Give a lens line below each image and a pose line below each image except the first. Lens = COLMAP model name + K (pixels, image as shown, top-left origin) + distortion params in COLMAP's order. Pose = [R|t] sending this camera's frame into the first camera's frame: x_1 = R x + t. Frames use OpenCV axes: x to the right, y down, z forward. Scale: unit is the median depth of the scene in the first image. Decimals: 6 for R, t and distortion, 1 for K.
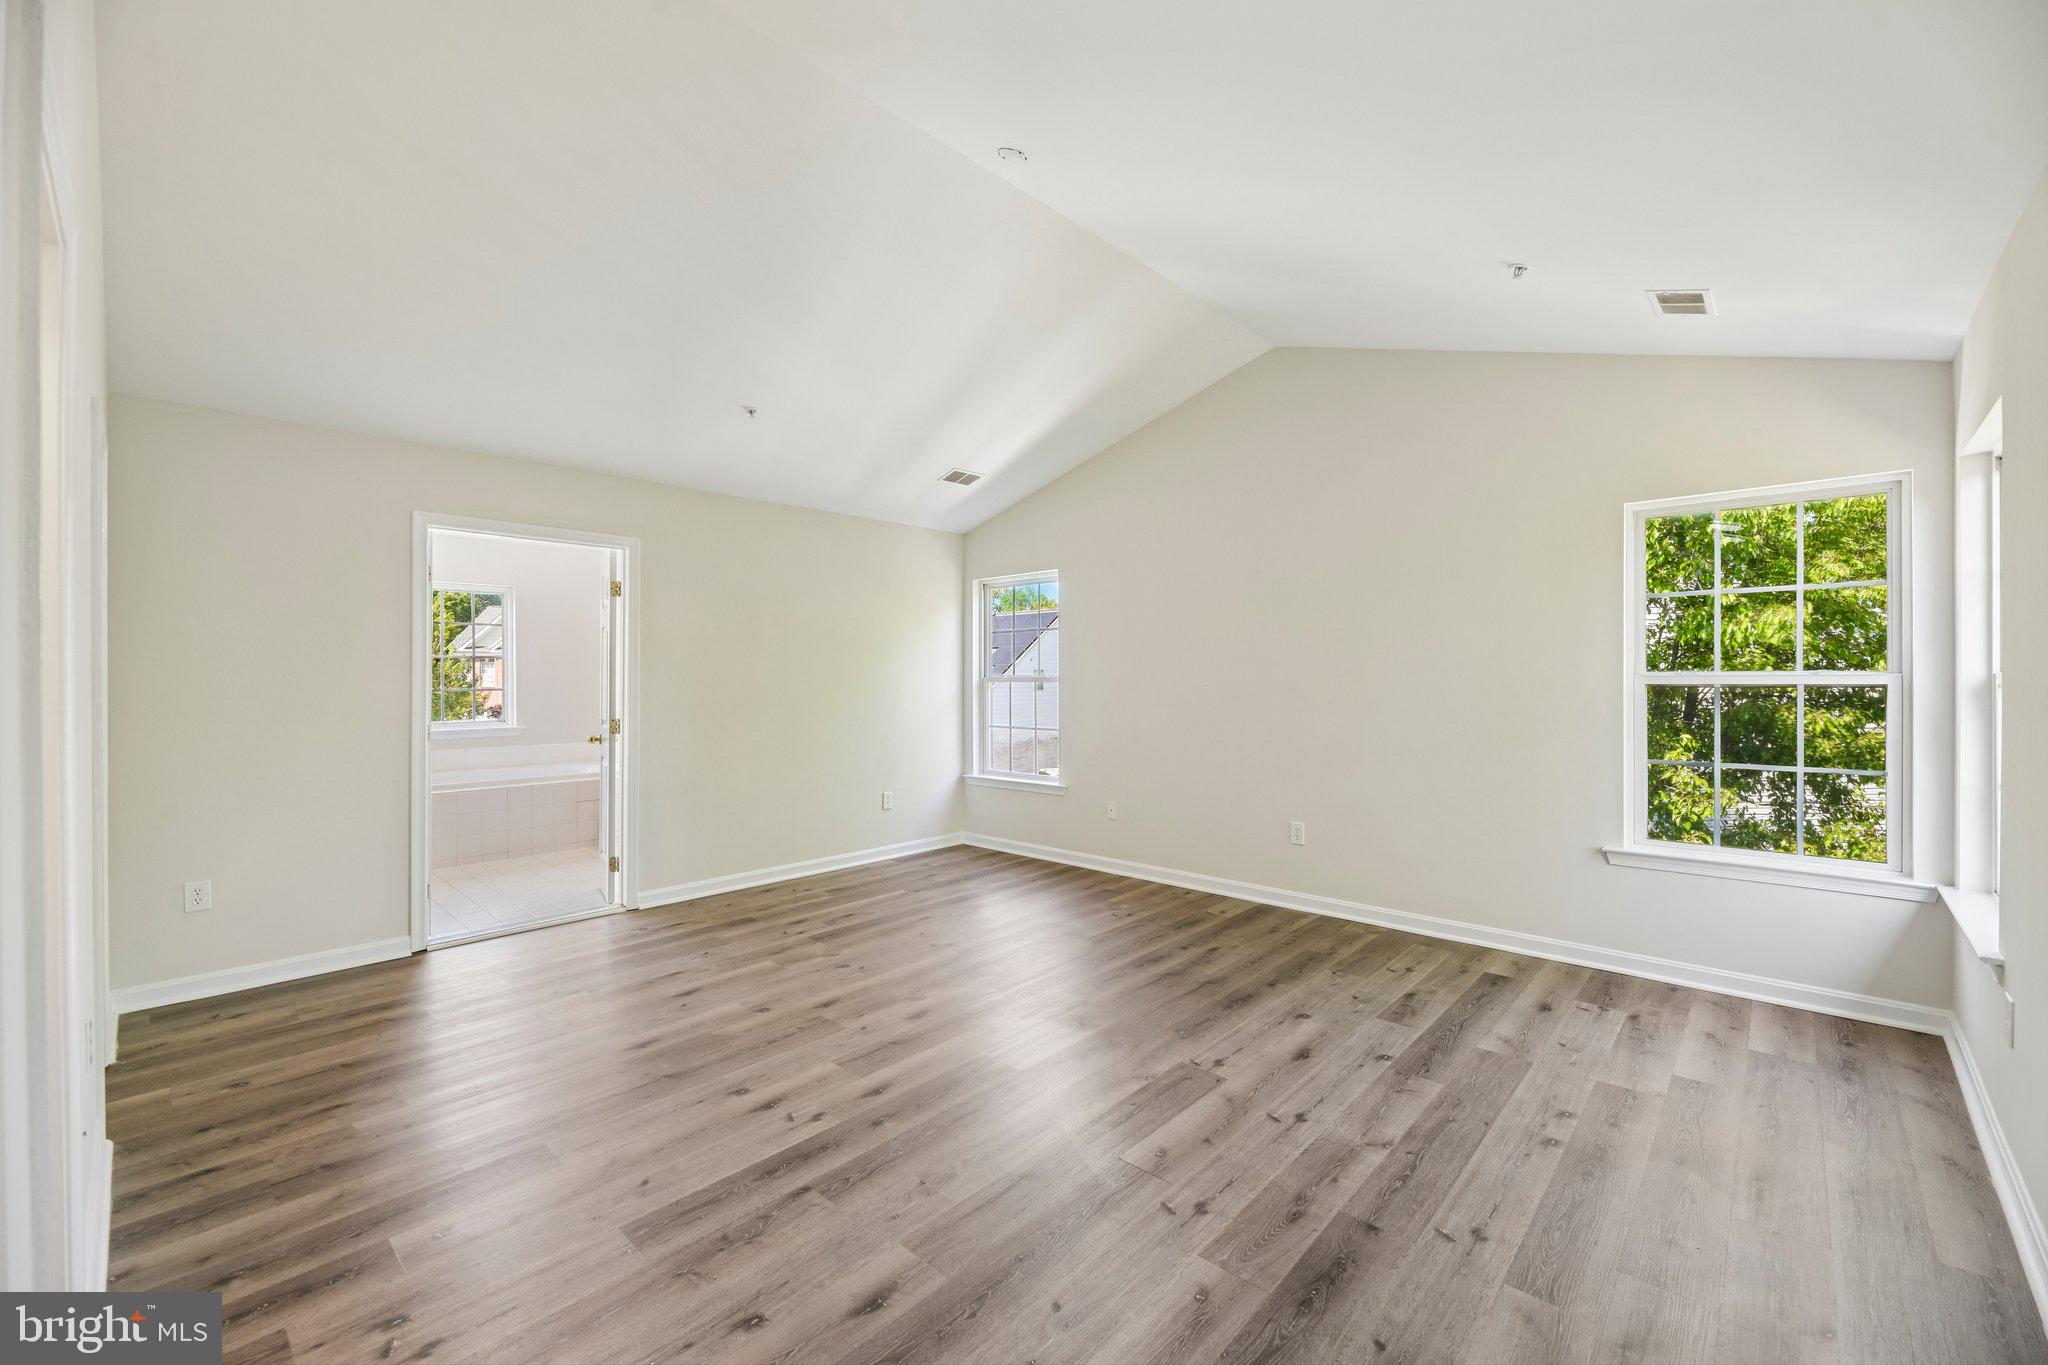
lens RADIAL K [[822.1, 0, 1043.6], [0, 822.1, 678.0], [0, 0, 1]] dist [-0.002587, -0.002035]
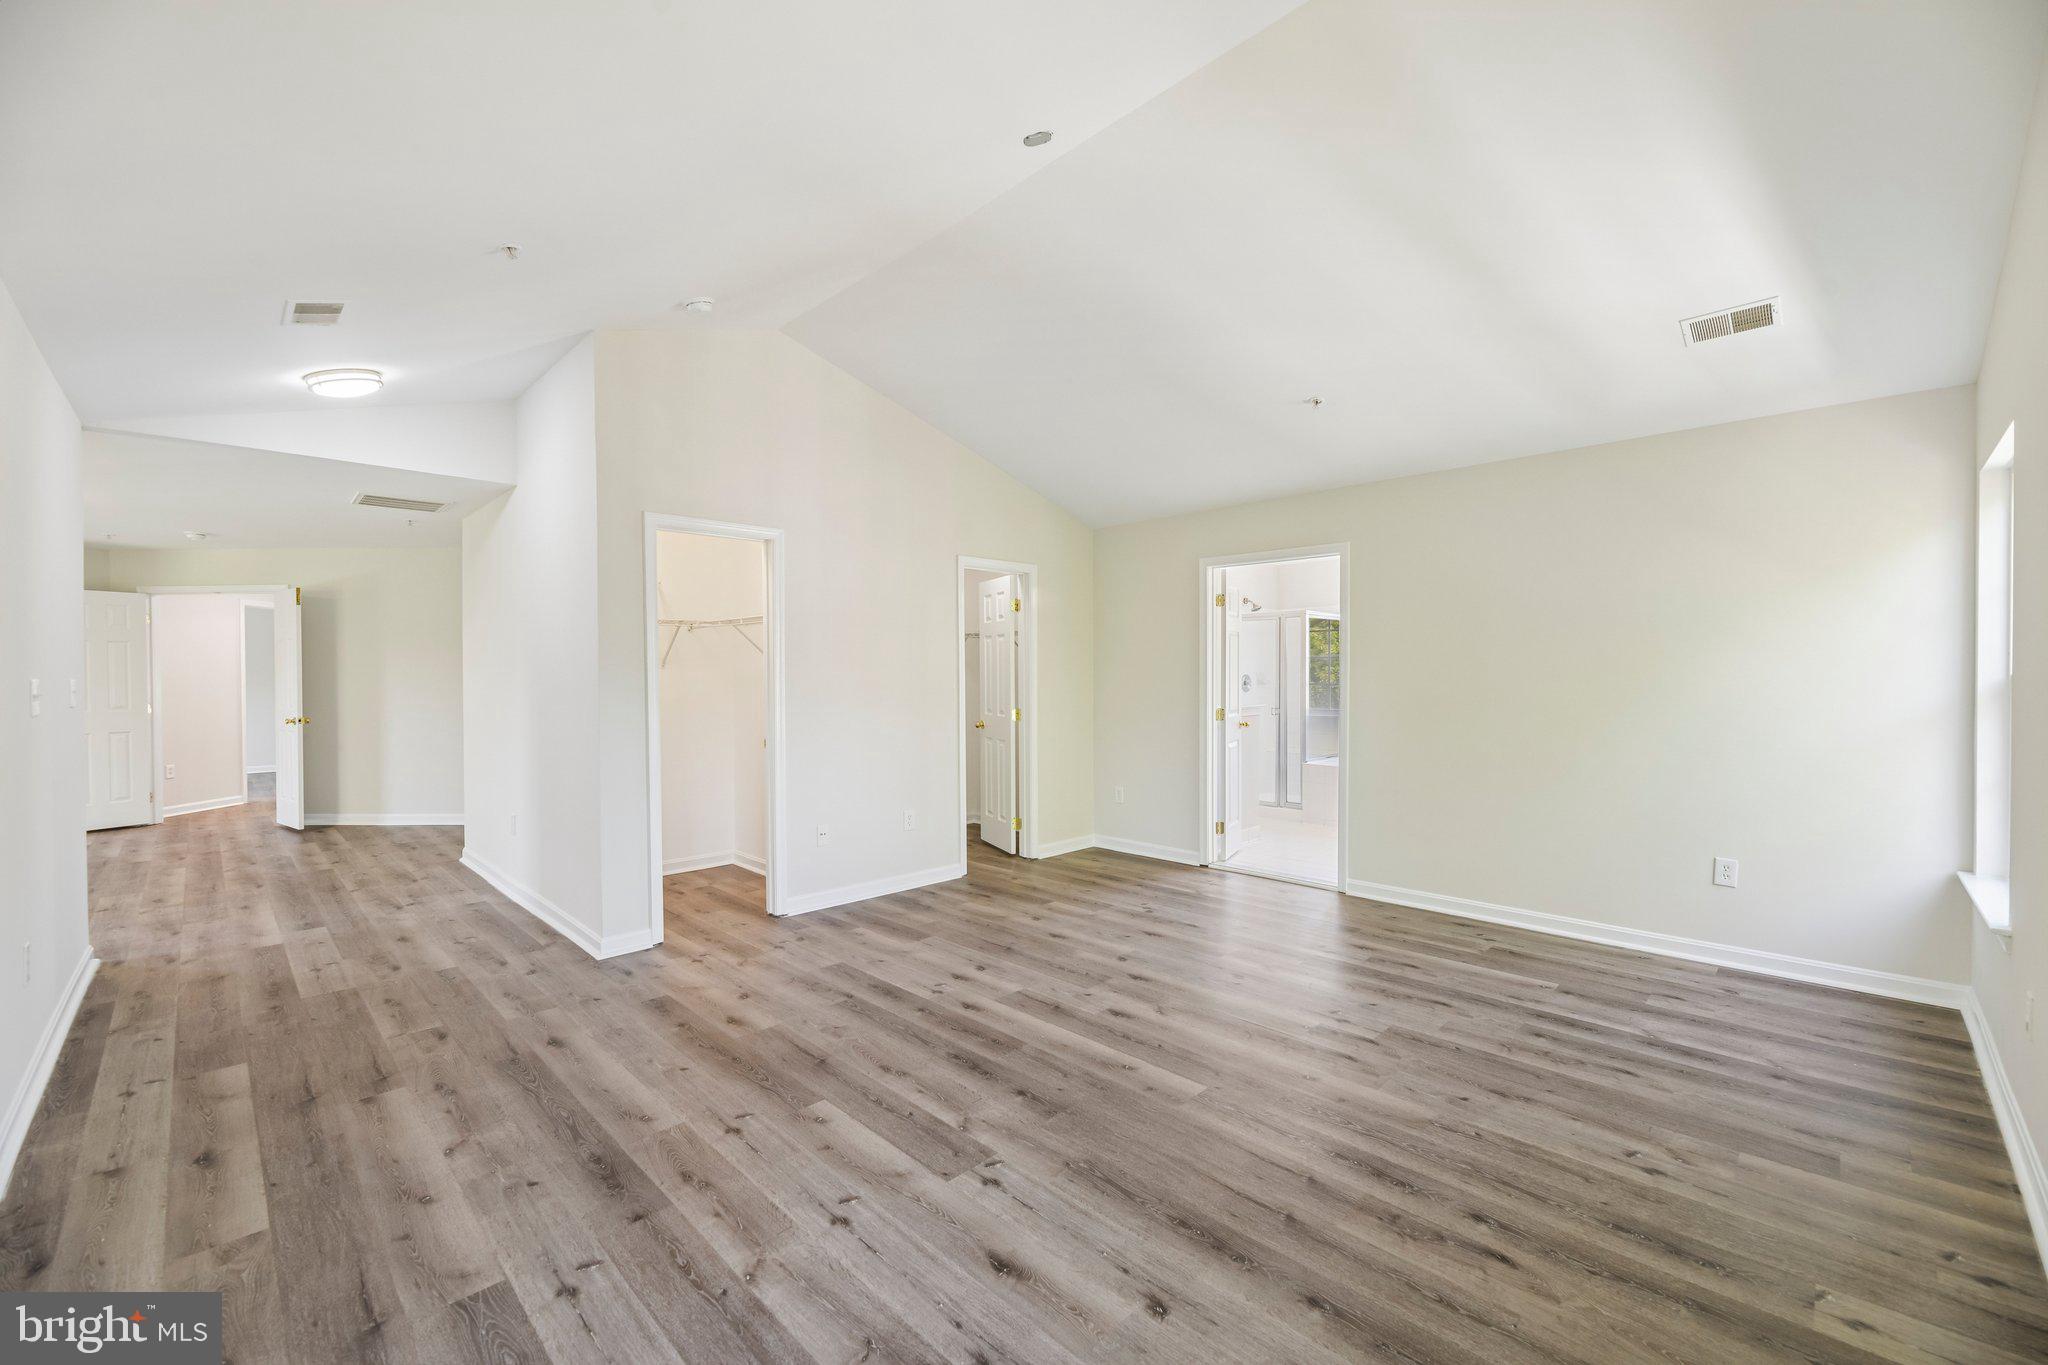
lens RADIAL K [[822.1, 0, 1028.0], [0, 822.1, 687.2], [0, 0, 1]] dist [-0.002587, -0.002035]
pose [[-0.041994, 0.018618, -0.998944, 1.123294], [-0.000233, 0.999826, 0.018644, -0.008254], [0.999118, 0.001015, -0.041983, 1.236618]]
